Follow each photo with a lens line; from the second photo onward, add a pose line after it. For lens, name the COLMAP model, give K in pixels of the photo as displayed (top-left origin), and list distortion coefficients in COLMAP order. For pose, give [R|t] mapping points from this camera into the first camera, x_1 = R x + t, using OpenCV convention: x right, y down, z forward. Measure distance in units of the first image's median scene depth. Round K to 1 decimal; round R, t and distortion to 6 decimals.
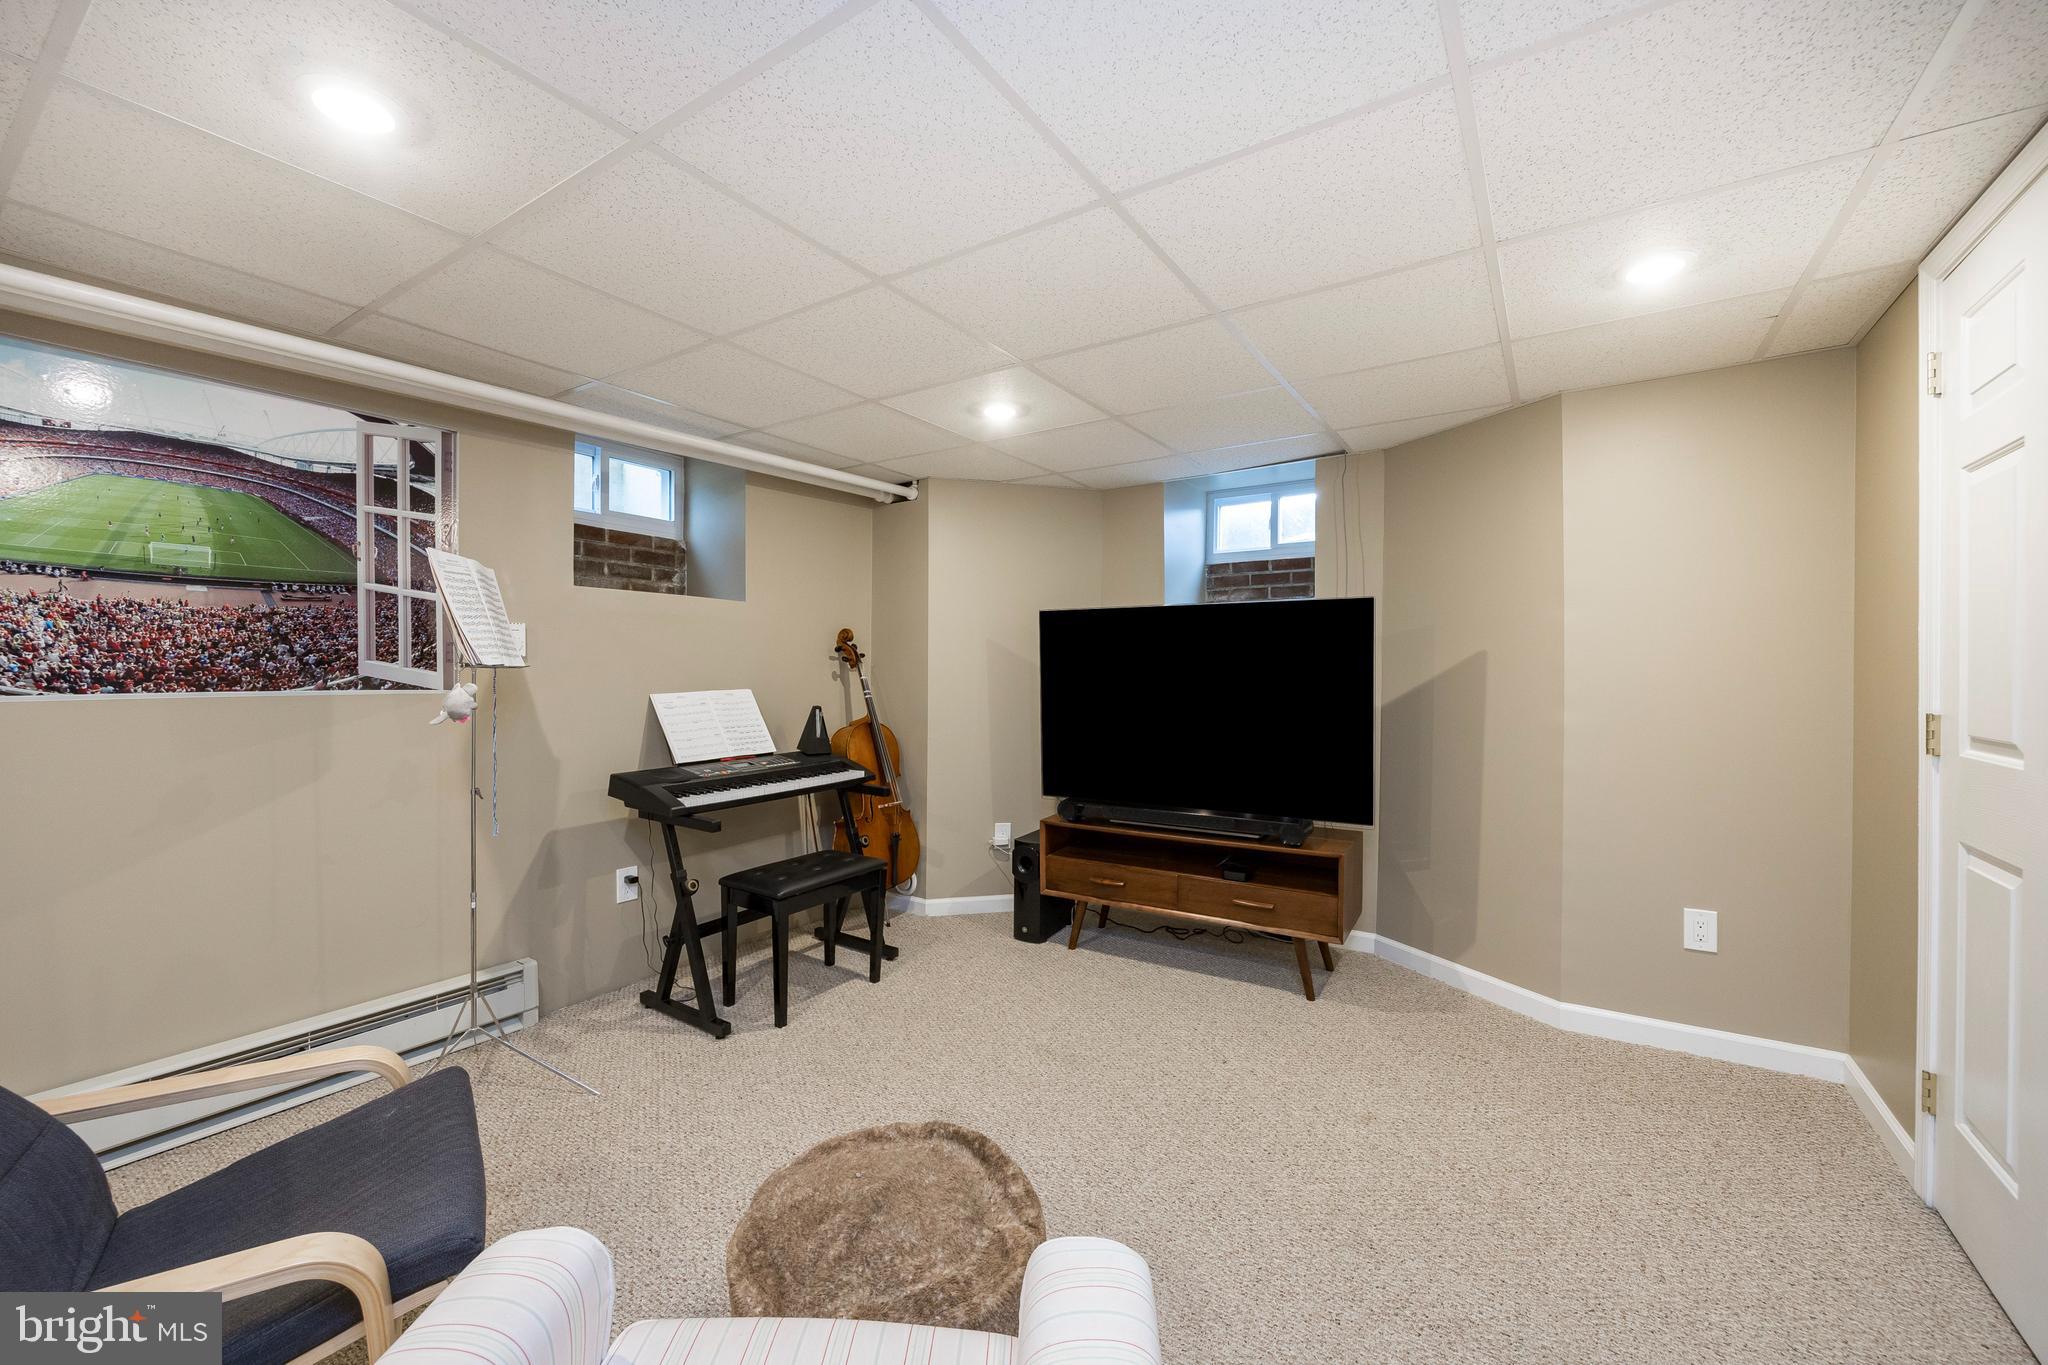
lens RADIAL K [[813.9, 0, 1021.7], [0, 813.9, 674.0], [0, 0, 1]] dist [-0.001990, 0.000444]
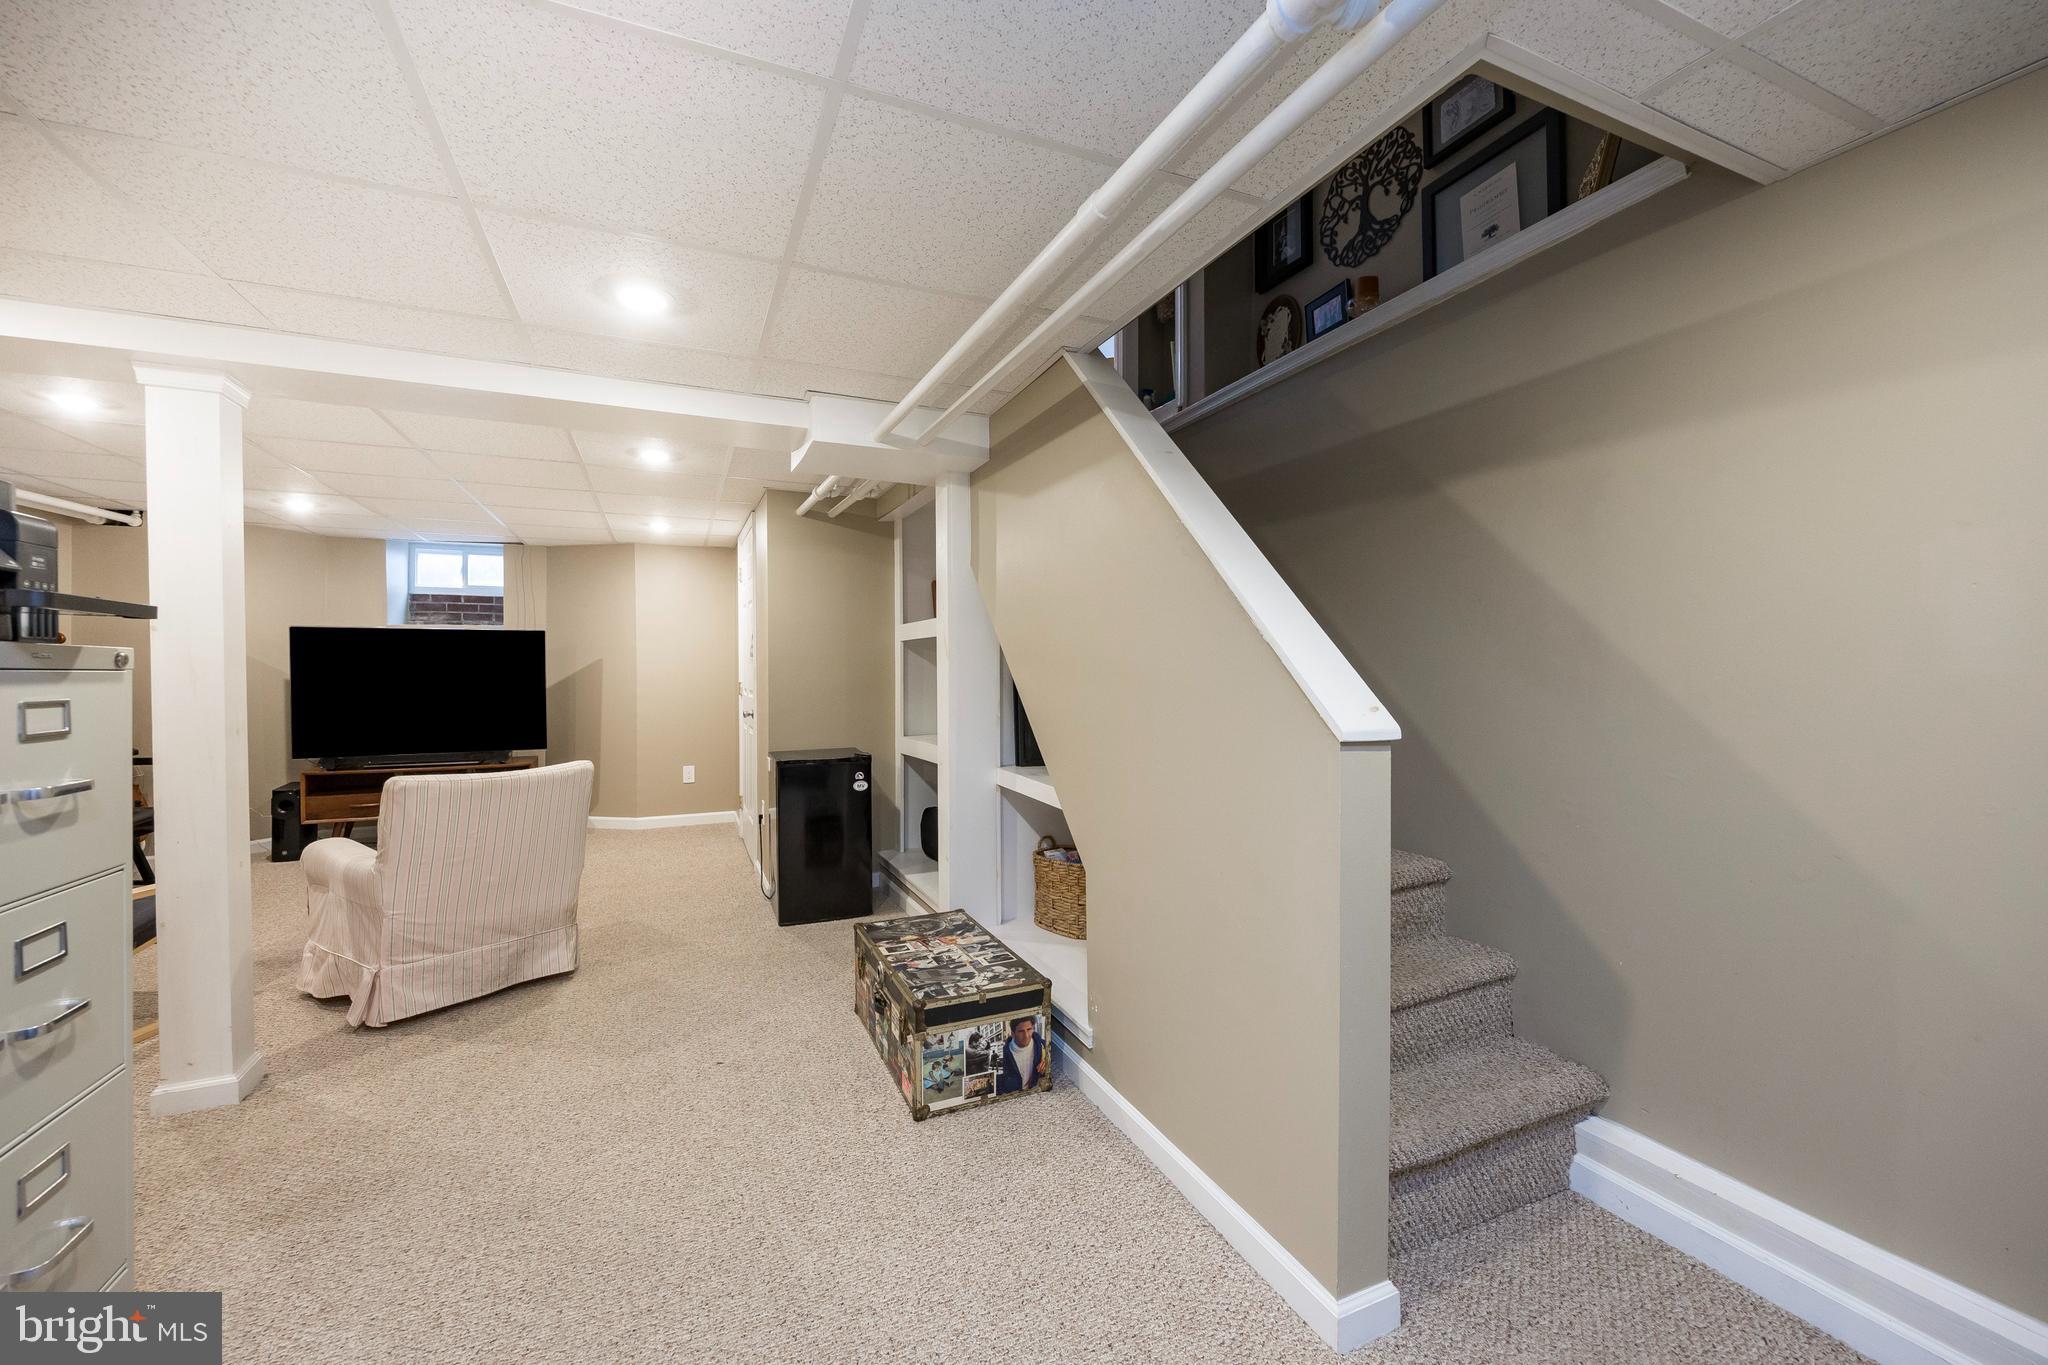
lens RADIAL K [[813.9, 0, 1016.2], [0, 813.9, 676.3], [0, 0, 1]] dist [-0.001990, 0.000444]
pose [[0.548591, -0.009386, 0.836038, -0.551565], [0.005354, 0.999956, 0.007714, 0.005337], [-0.836074, 0.000244, 0.548617, -0.963898]]
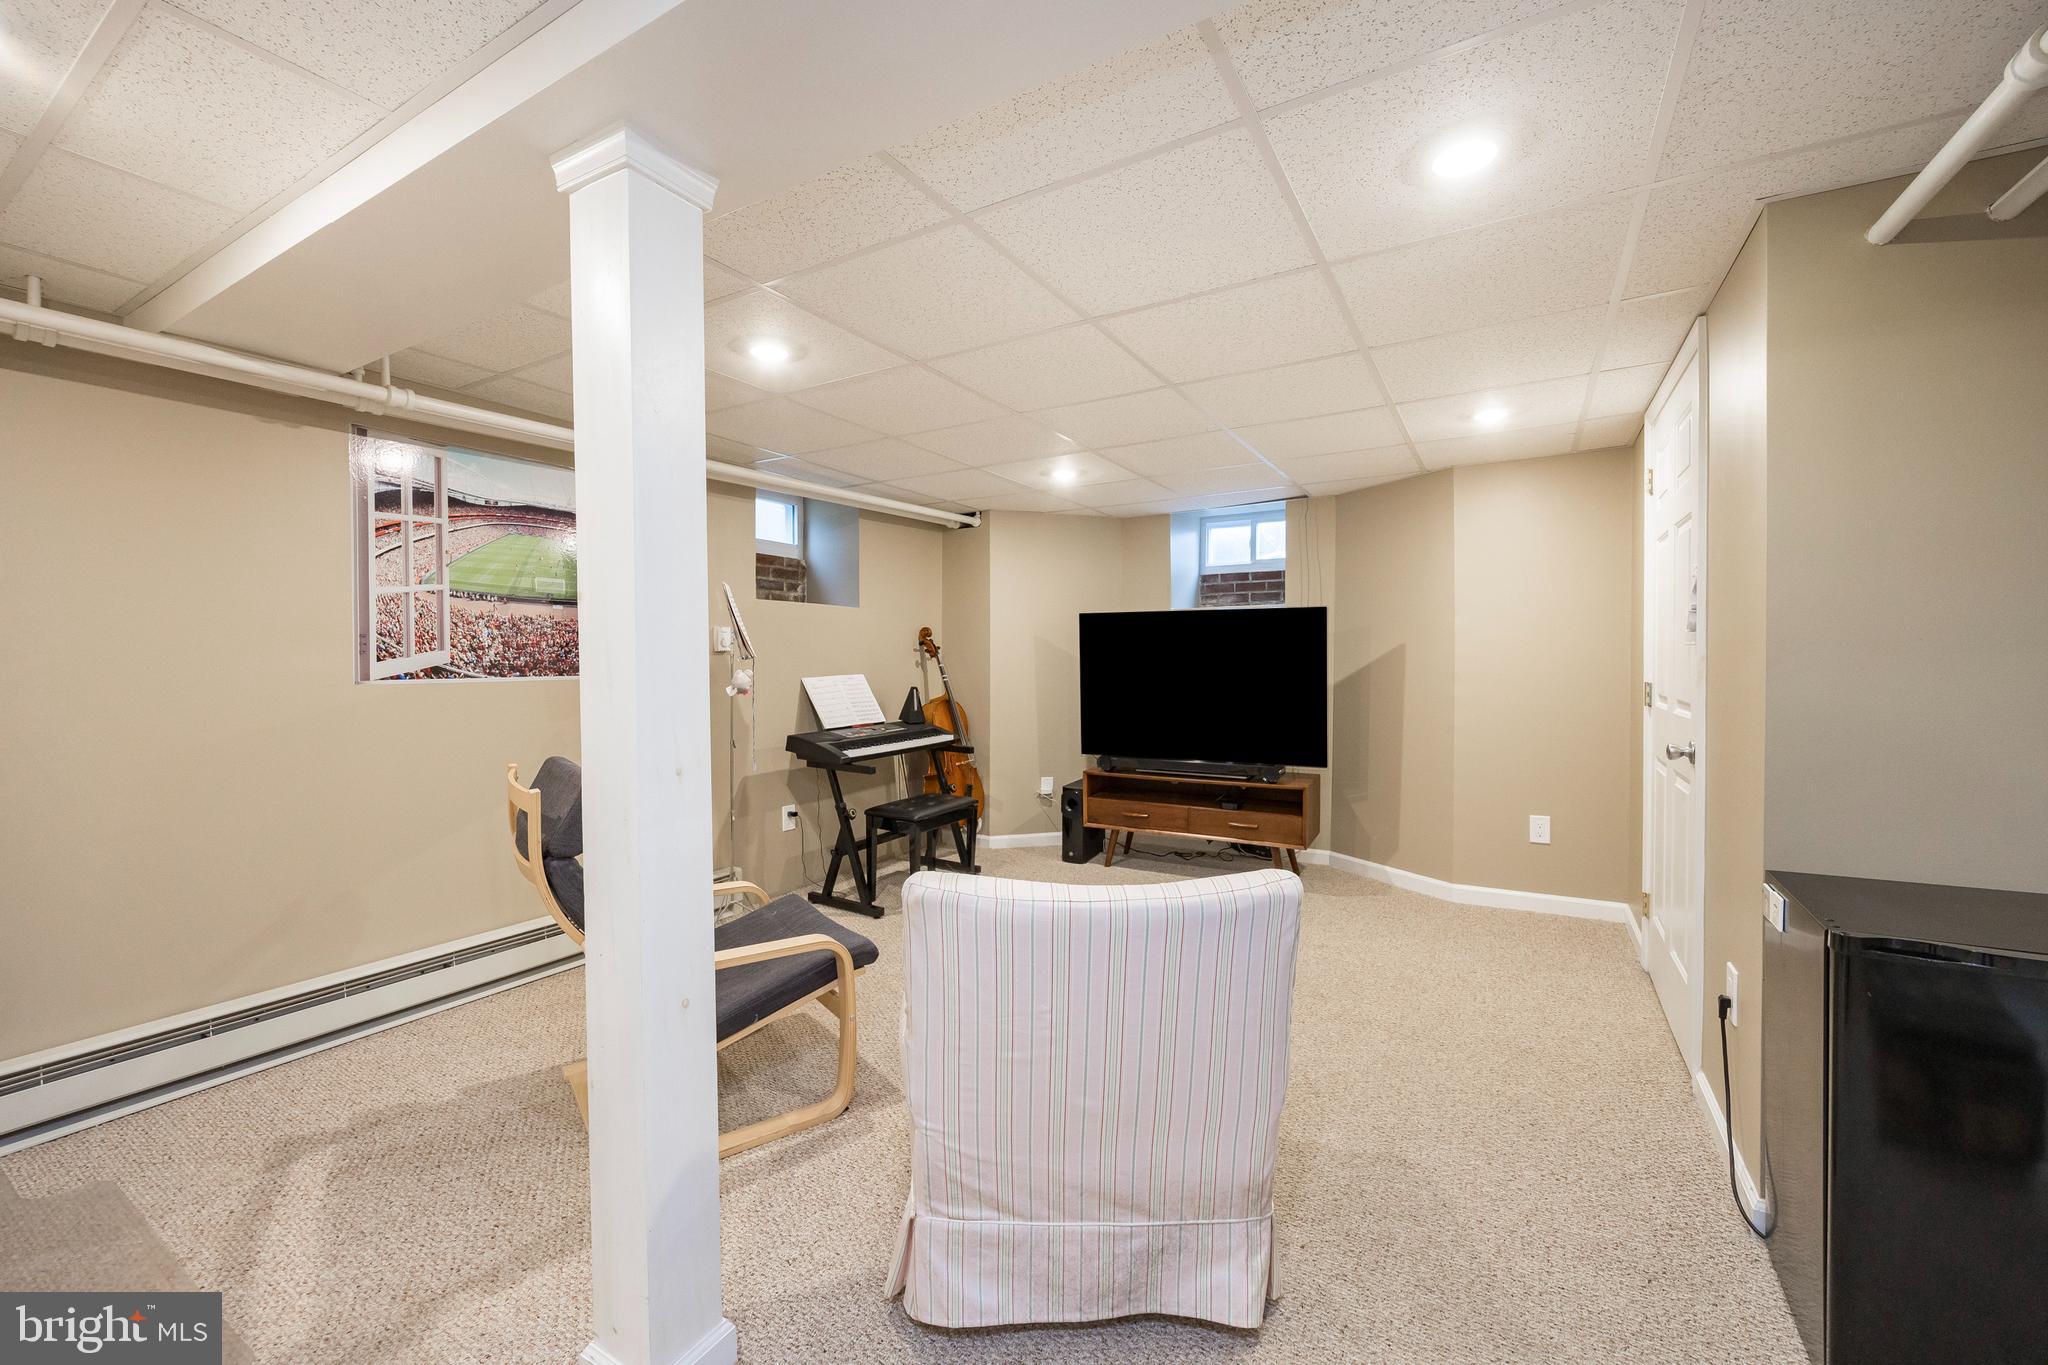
lens RADIAL K [[813.9, 0, 1026.7], [0, 813.9, 670.8], [0, 0, 1]] dist [-0.001990, 0.000444]
pose [[0.998972, -0.005542, 0.044984, -0.148064], [0.005093, 0.999936, 0.010089, 0.001155], [-0.045037, -0.009850, 0.998937, -0.377424]]
